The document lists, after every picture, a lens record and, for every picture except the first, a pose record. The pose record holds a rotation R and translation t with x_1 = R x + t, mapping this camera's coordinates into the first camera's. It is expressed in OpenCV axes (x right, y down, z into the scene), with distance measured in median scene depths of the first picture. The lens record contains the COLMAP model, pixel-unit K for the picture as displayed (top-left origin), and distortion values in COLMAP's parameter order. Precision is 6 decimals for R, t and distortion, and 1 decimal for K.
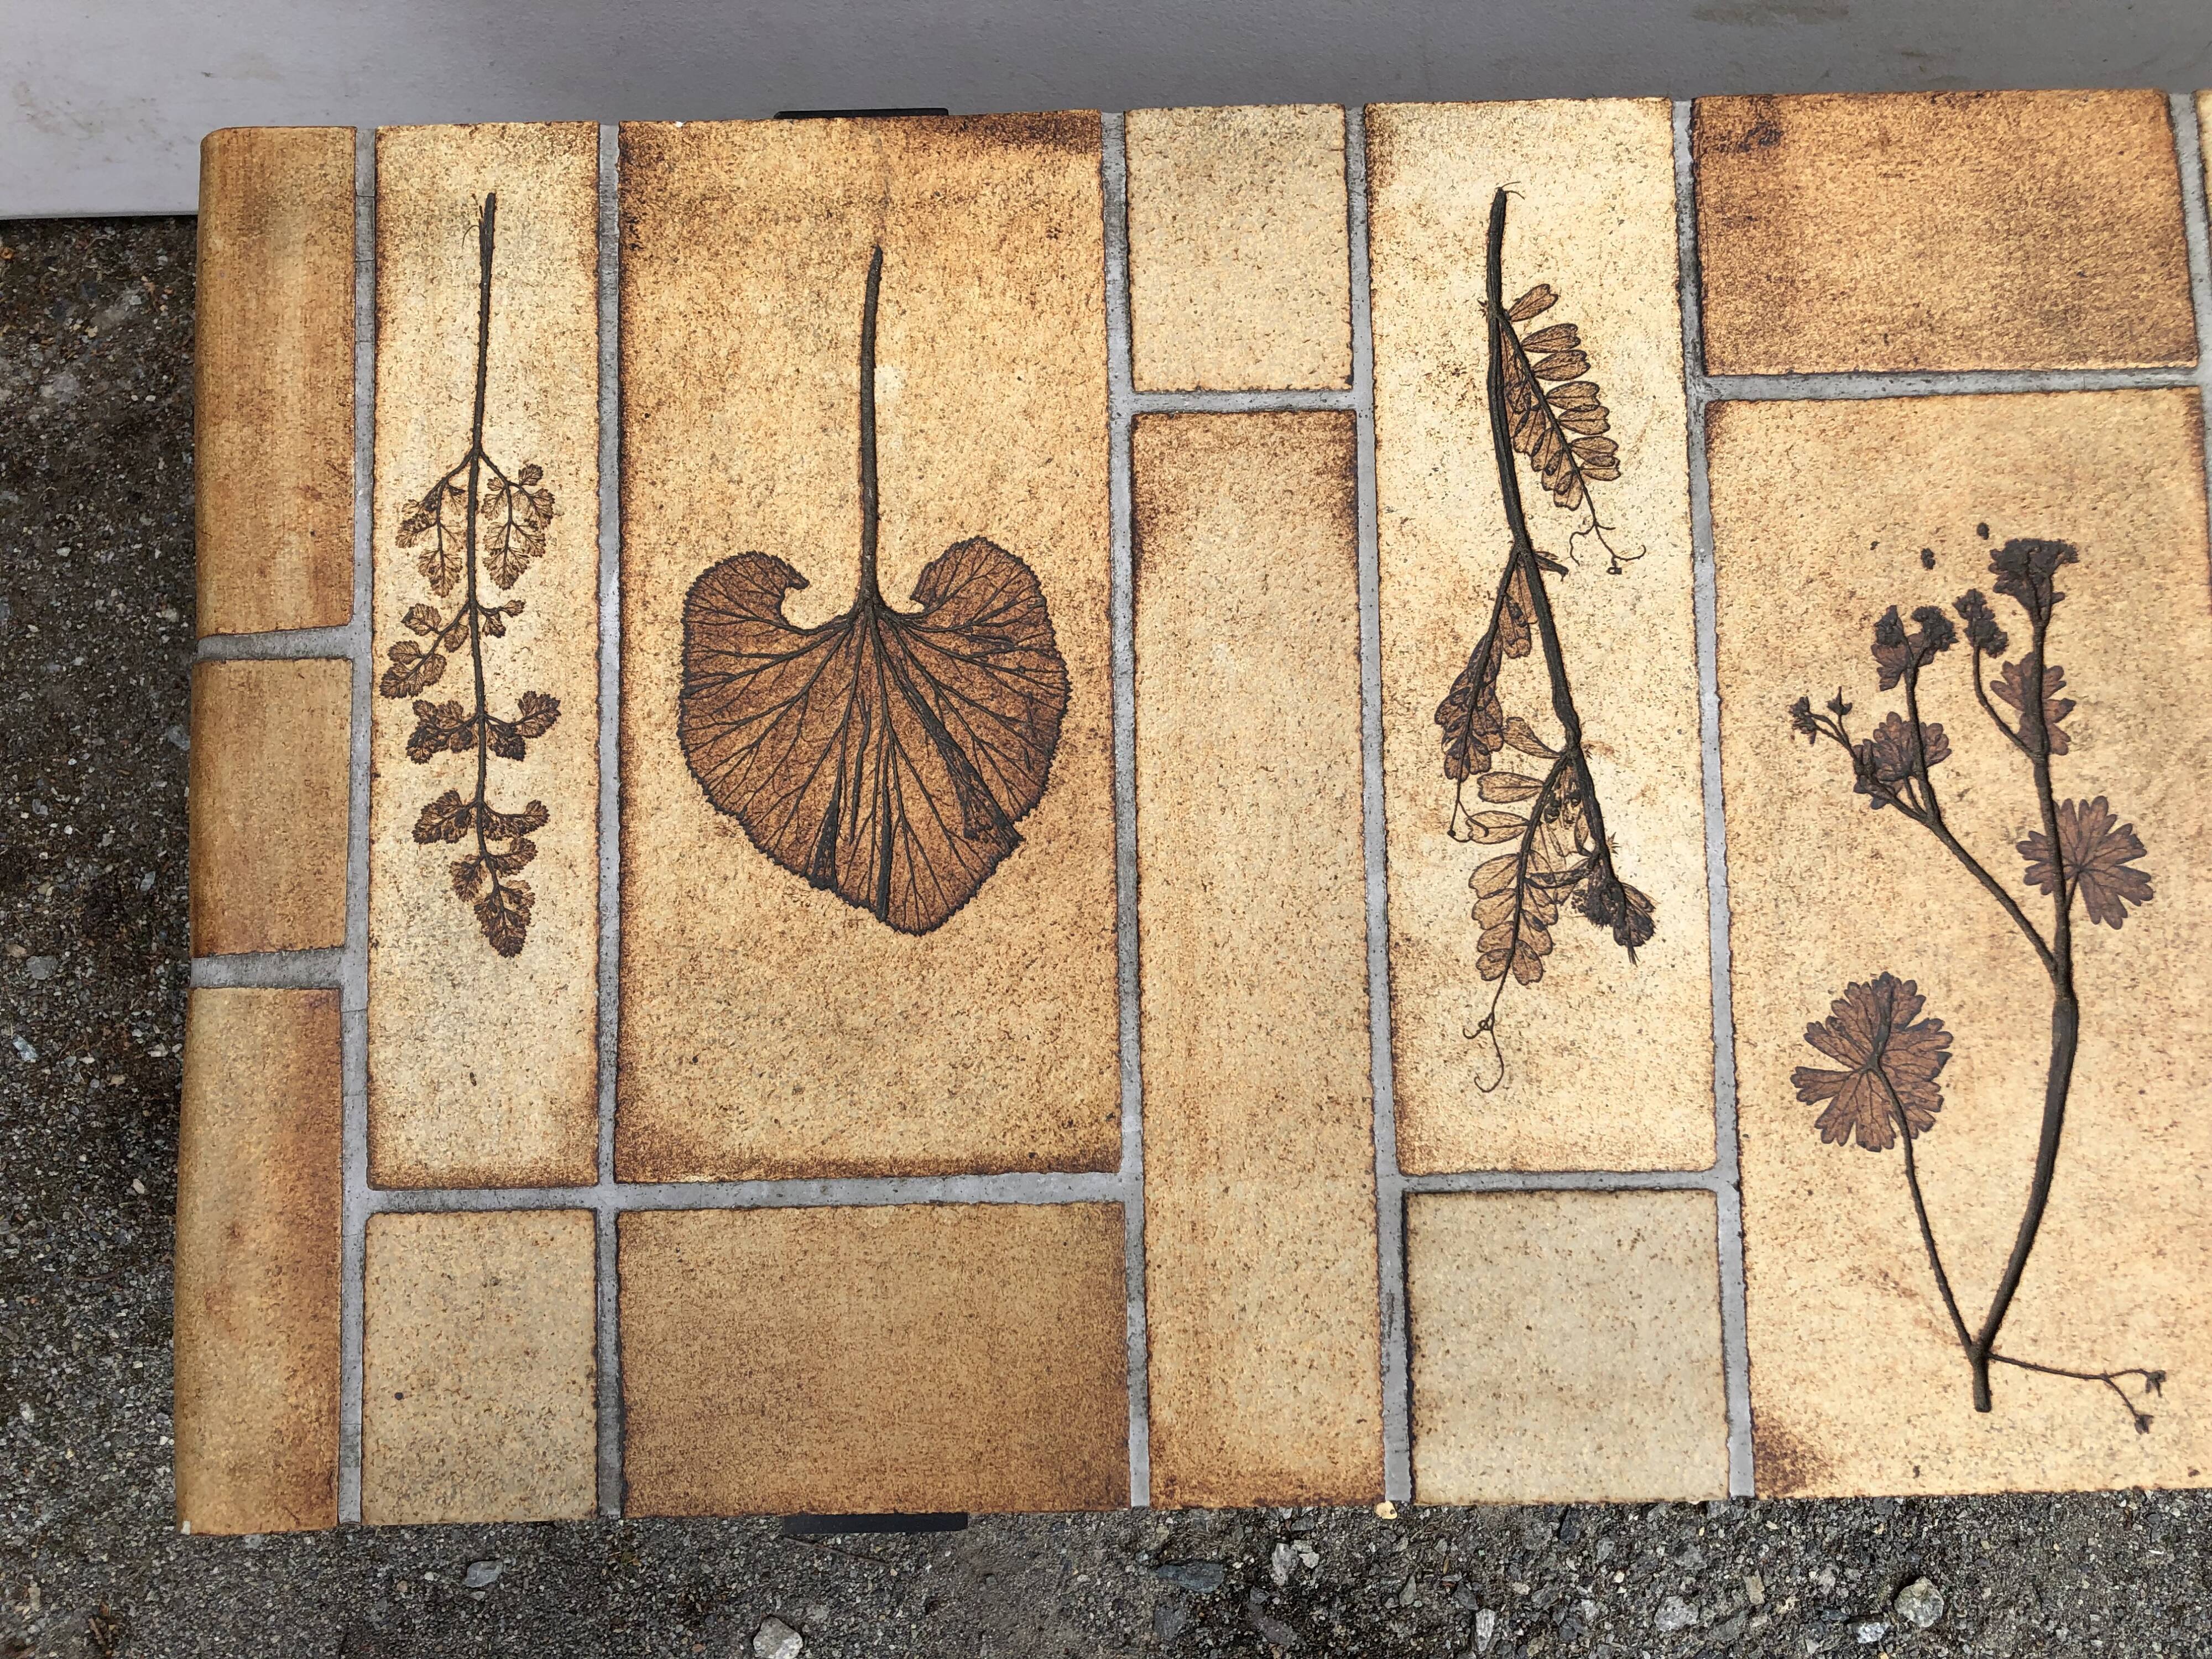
lens RADIAL K [[1821.8, 0, 1103.4], [0, 1821.8, 819.6], [0, 0, 1]] dist [0.017639, -0.004080]
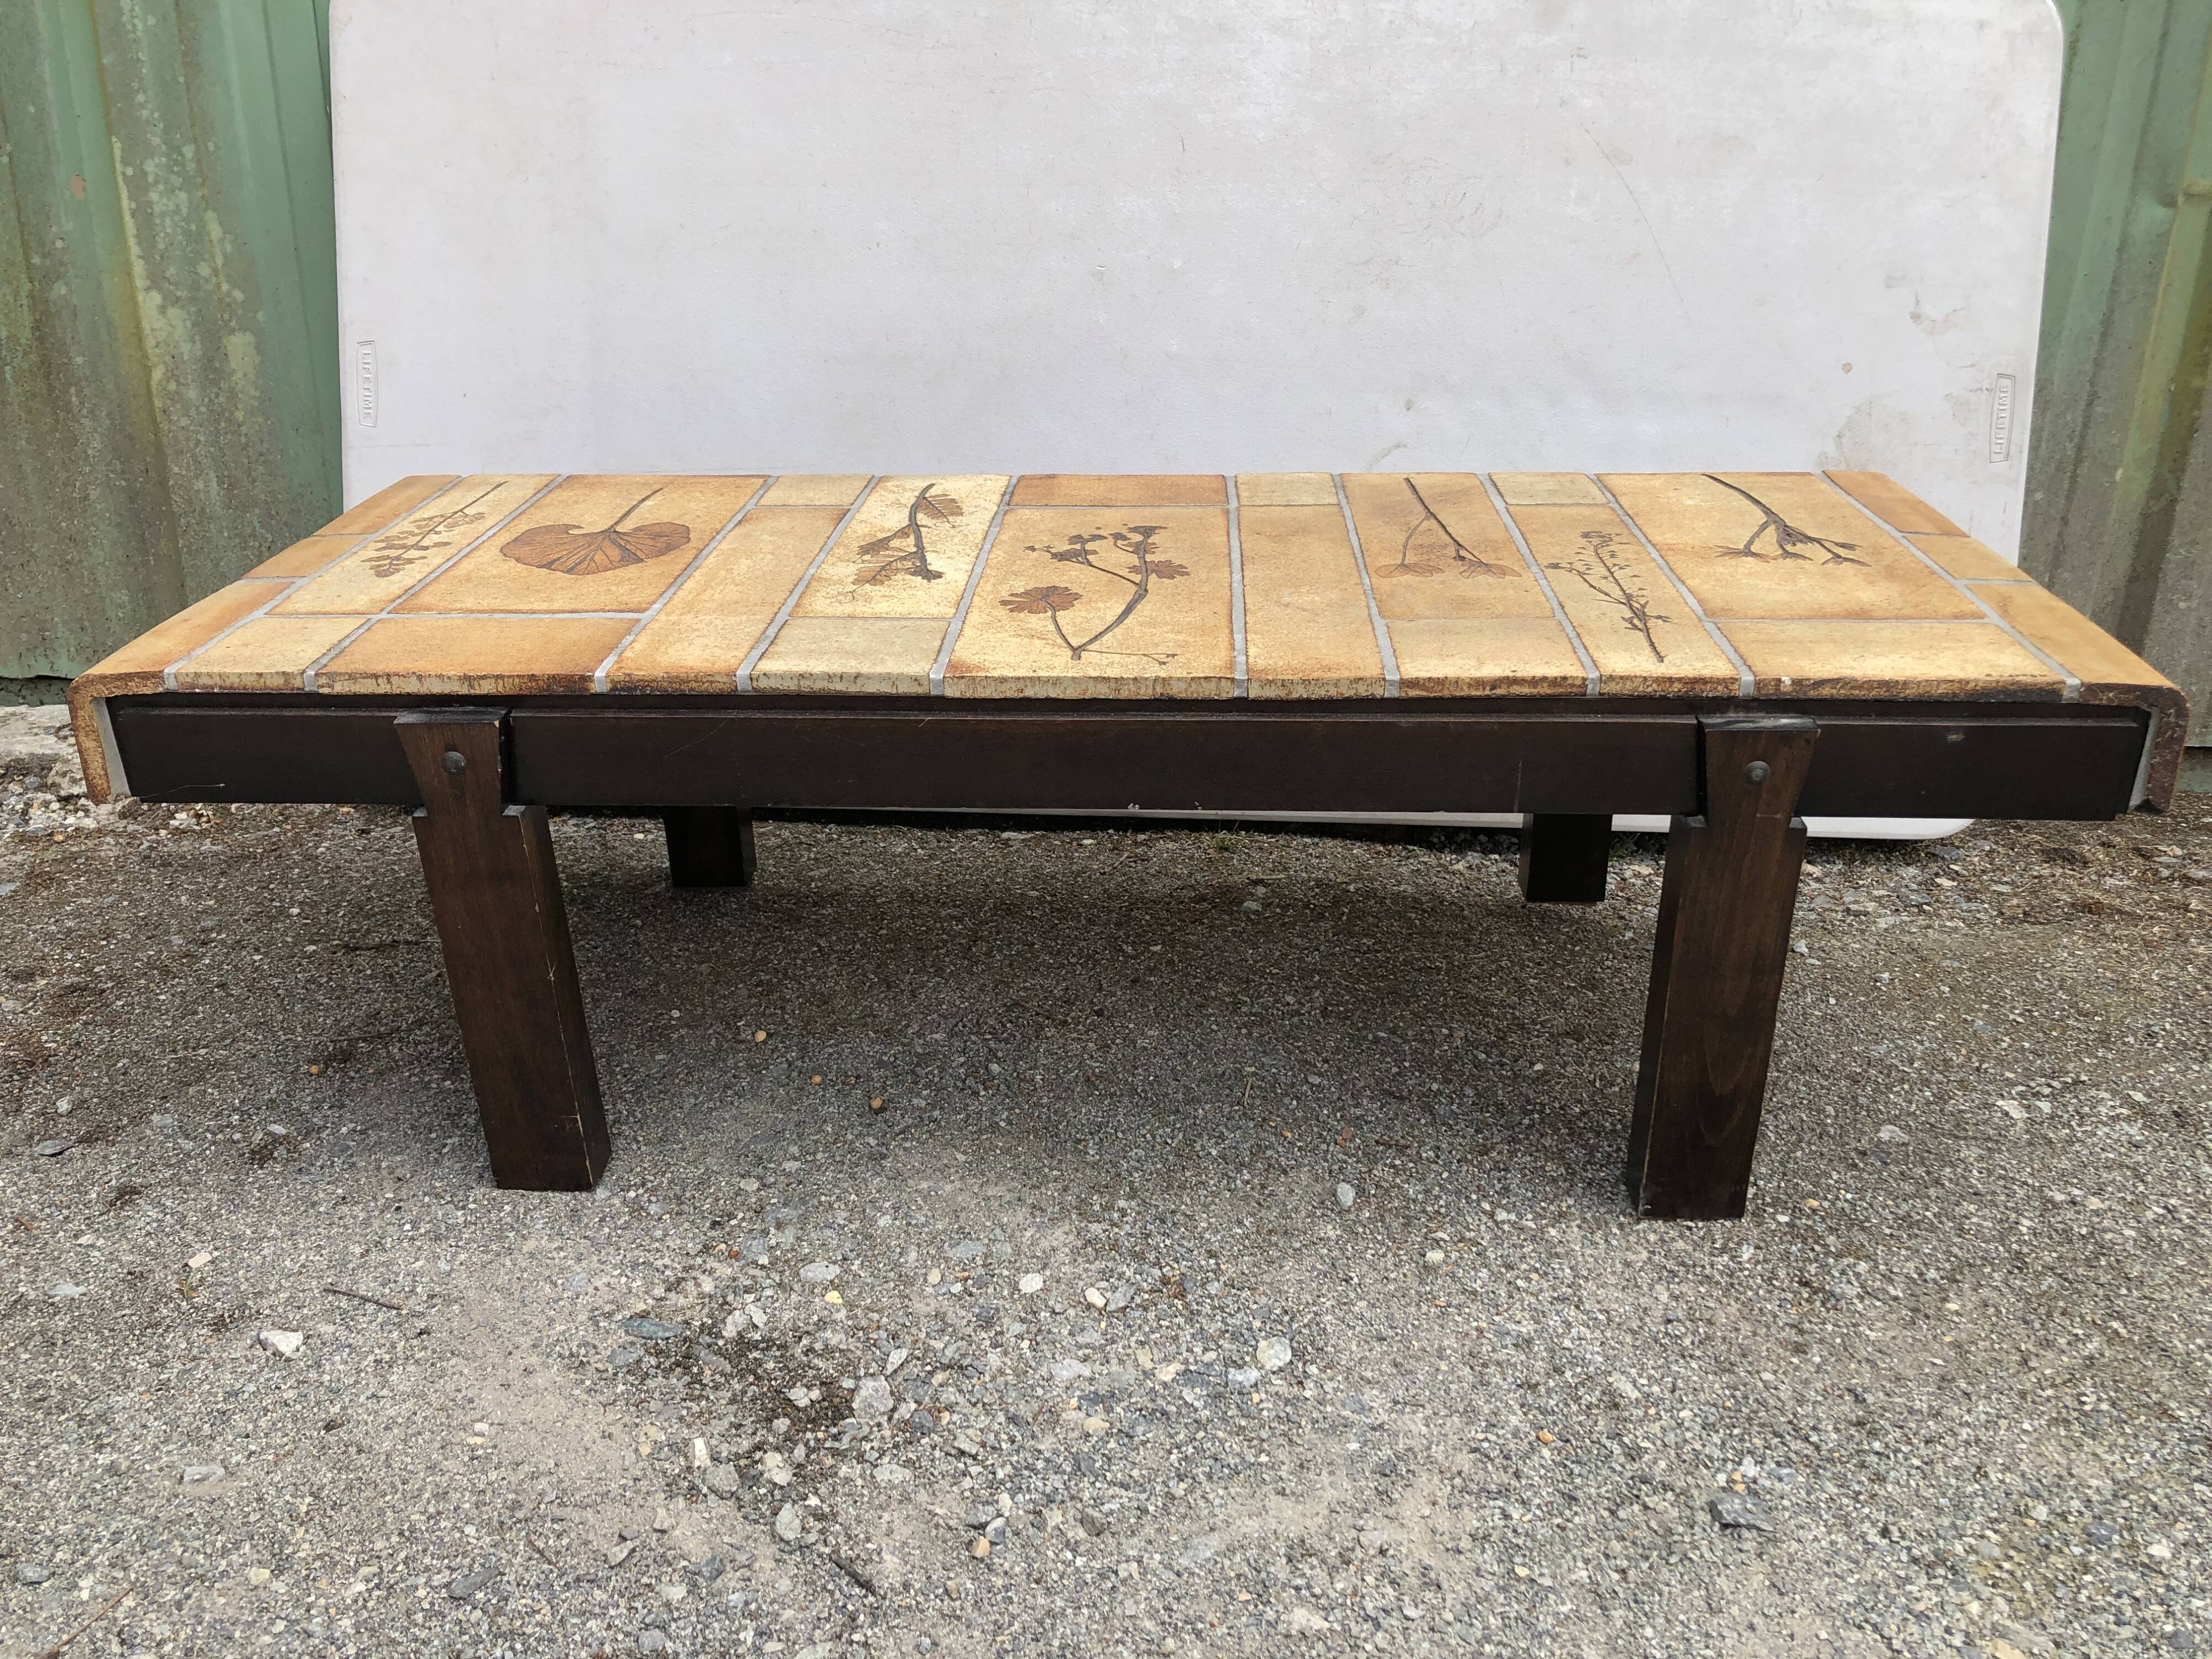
lens RADIAL K [[1820.7, 0, 1092.9], [0, 1820.7, 812.4], [0, 0, 1]] dist [0.015614, 0.002037]
pose [[0.996789, 0.018807, -0.077835, 0.617412], [-0.077252, 0.481670, -0.872941, 1.885409], [0.021074, 0.876151, 0.481576, 0.263161]]
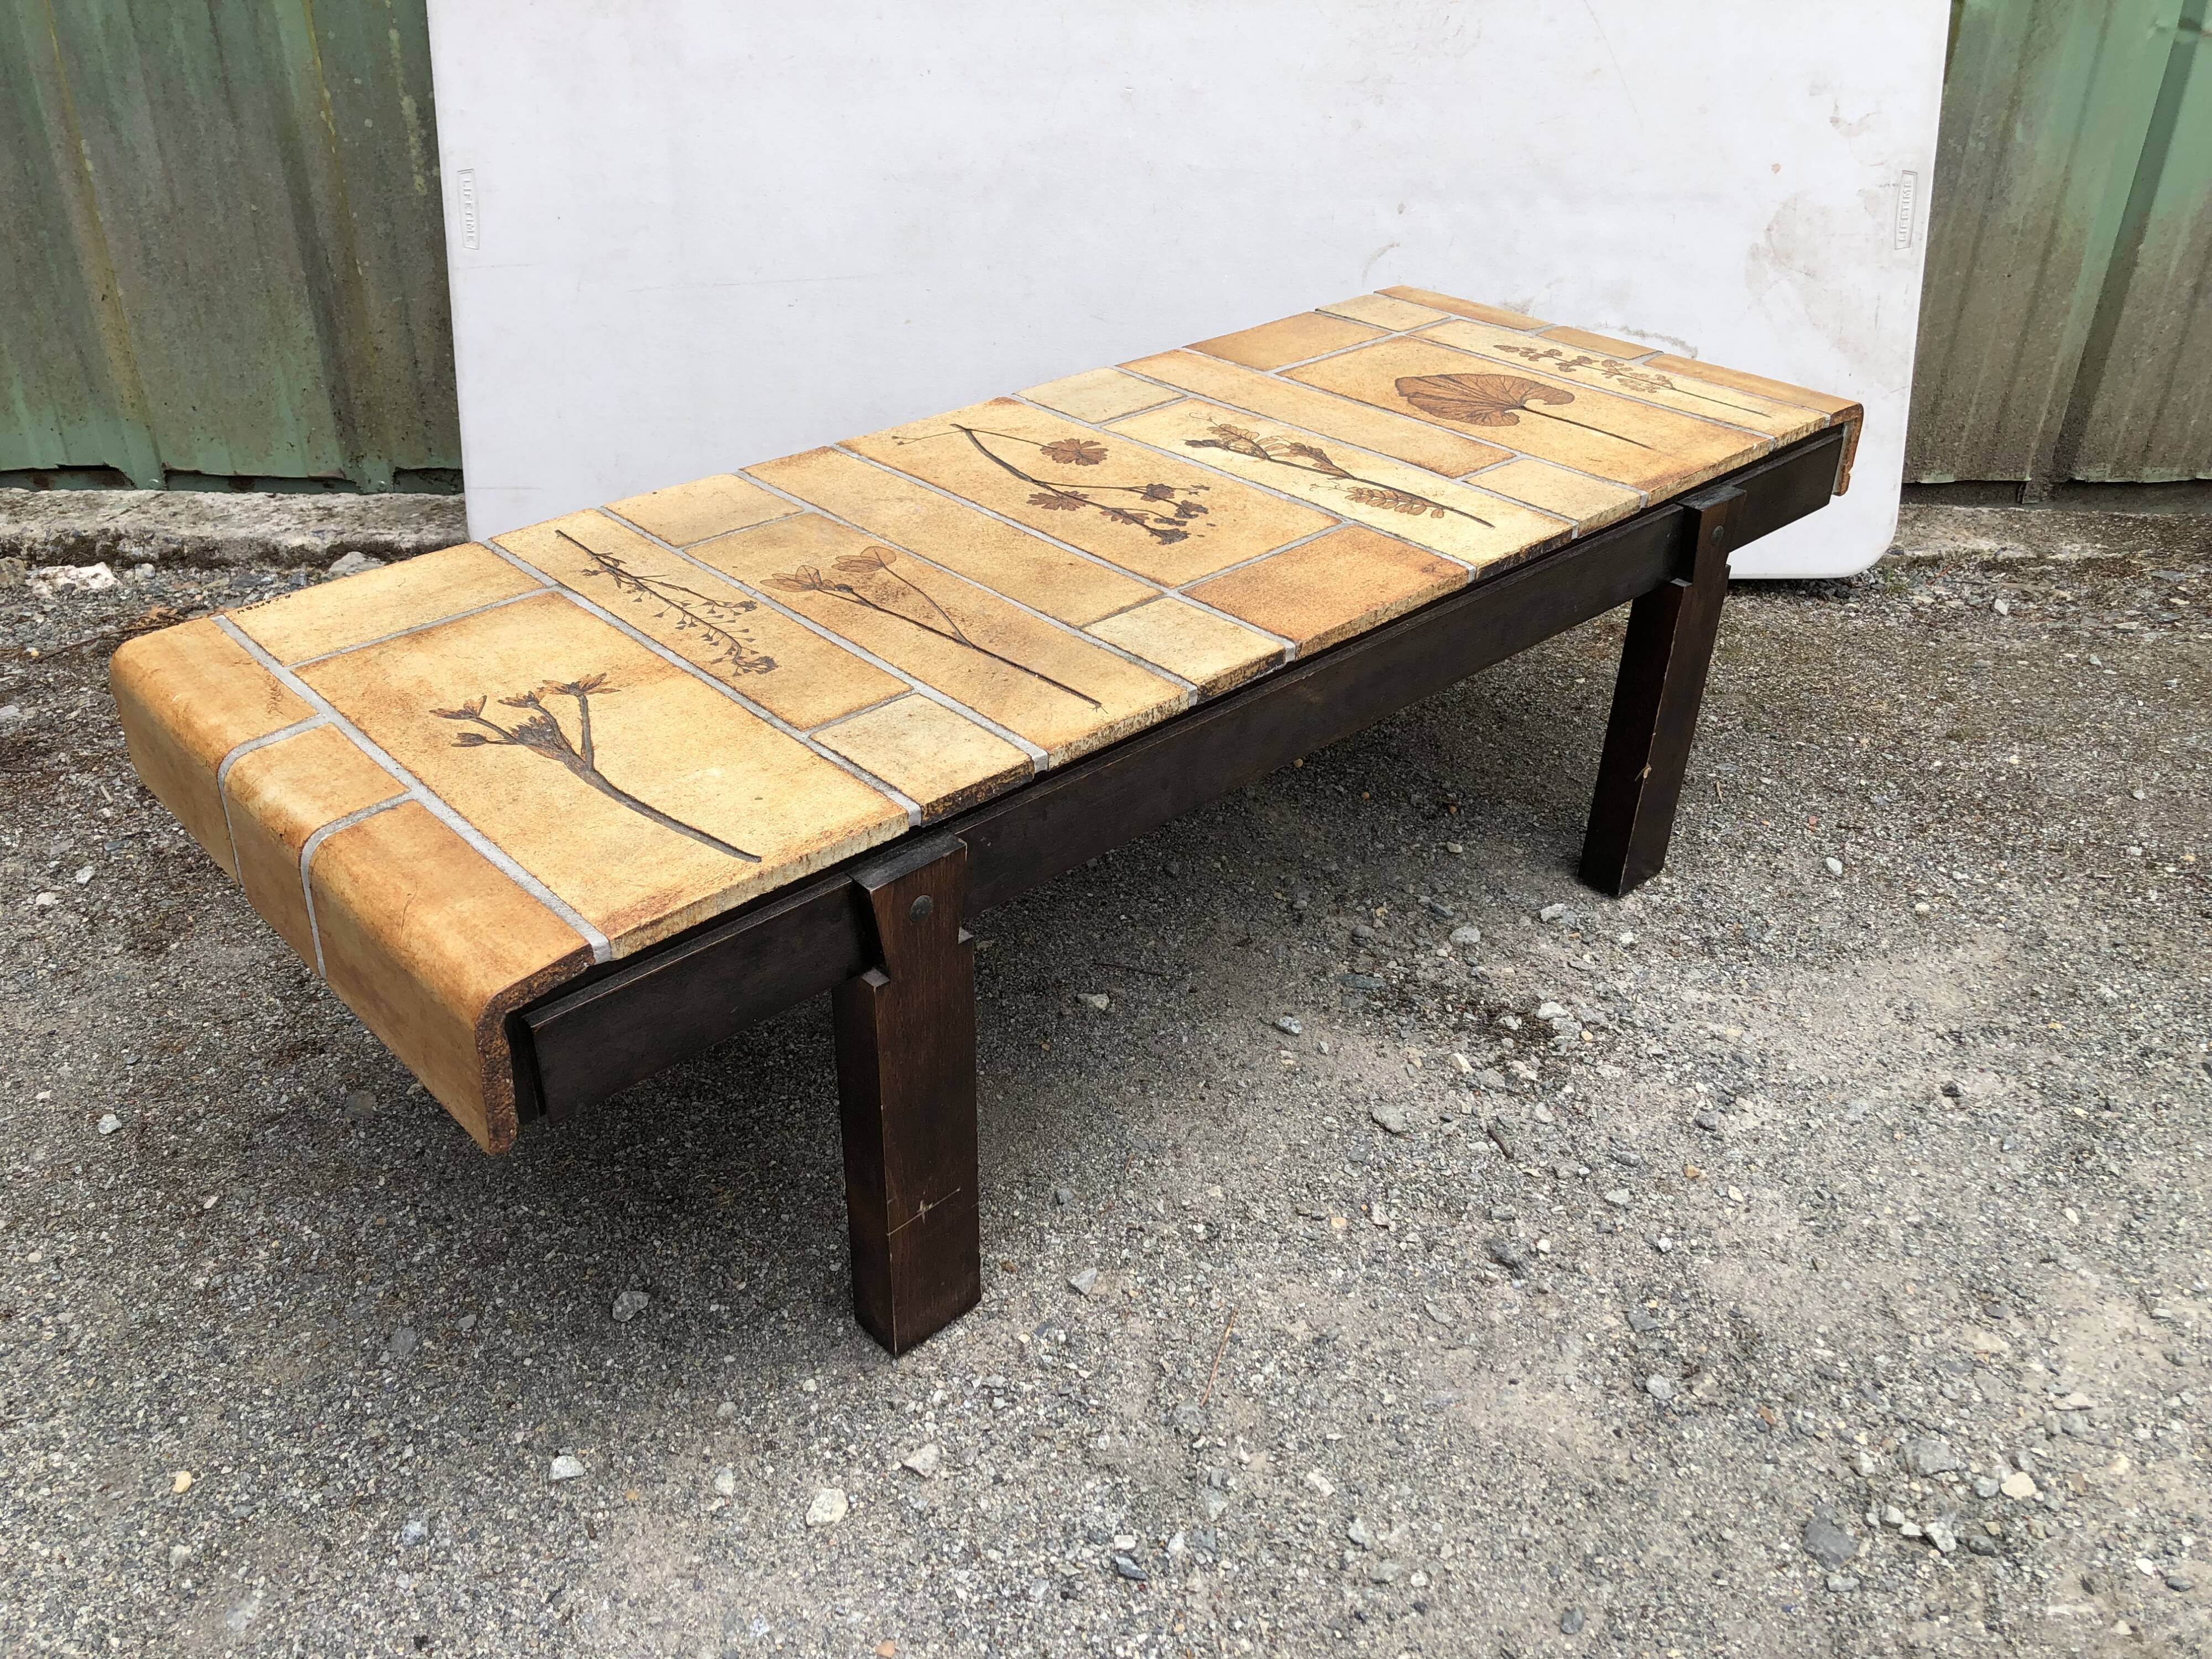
lens RADIAL K [[1801.1, 0, 1098.5], [0, 1801.1, 828.9], [0, 0, 1]] dist [0.041466, -0.001665]
pose [[-0.752034, 0.344140, -0.562150, 1.784060], [-0.657334, -0.328767, 0.678103, -1.525617], [0.048546, 0.879477, 0.473459, 0.344885]]
